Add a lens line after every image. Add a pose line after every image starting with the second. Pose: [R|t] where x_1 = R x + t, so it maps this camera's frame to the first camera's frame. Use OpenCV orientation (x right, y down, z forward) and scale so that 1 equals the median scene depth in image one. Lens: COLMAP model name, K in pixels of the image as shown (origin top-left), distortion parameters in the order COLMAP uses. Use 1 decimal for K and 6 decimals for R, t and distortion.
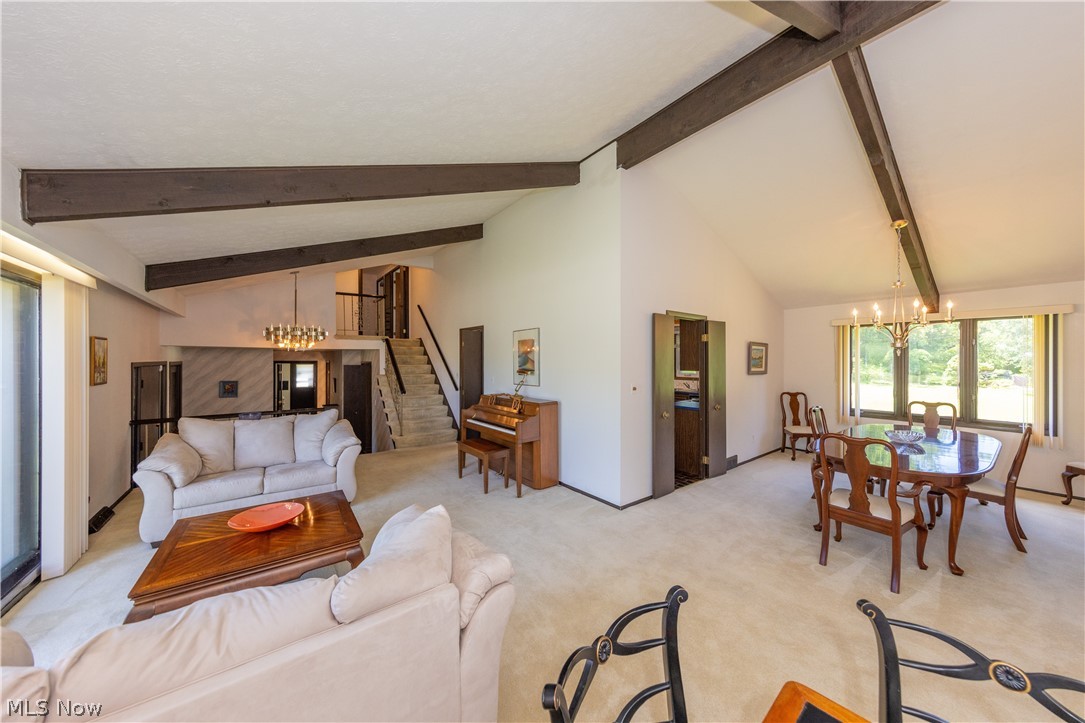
lens RADIAL K [[375.8, 0, 542.5], [0, 375.8, 361.5], [0, 0, 1]] dist [-0.000227, -0.000098]
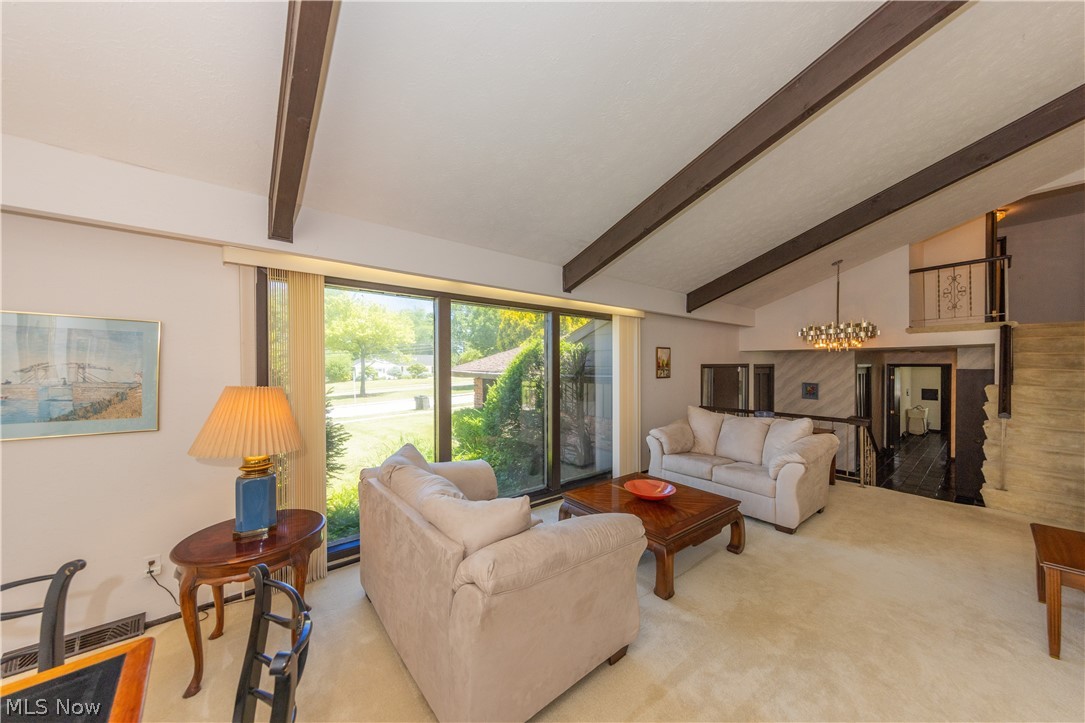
lens RADIAL K [[375.8, 0, 542.5], [0, 375.8, 361.5], [0, 0, 1]] dist [-0.000227, -0.000098]
pose [[0.006056, -0.010292, -0.999929, 0.235568], [-0.004492, 0.999937, -0.010319, 0.008628], [0.999972, 0.004554, 0.006010, 0.318152]]
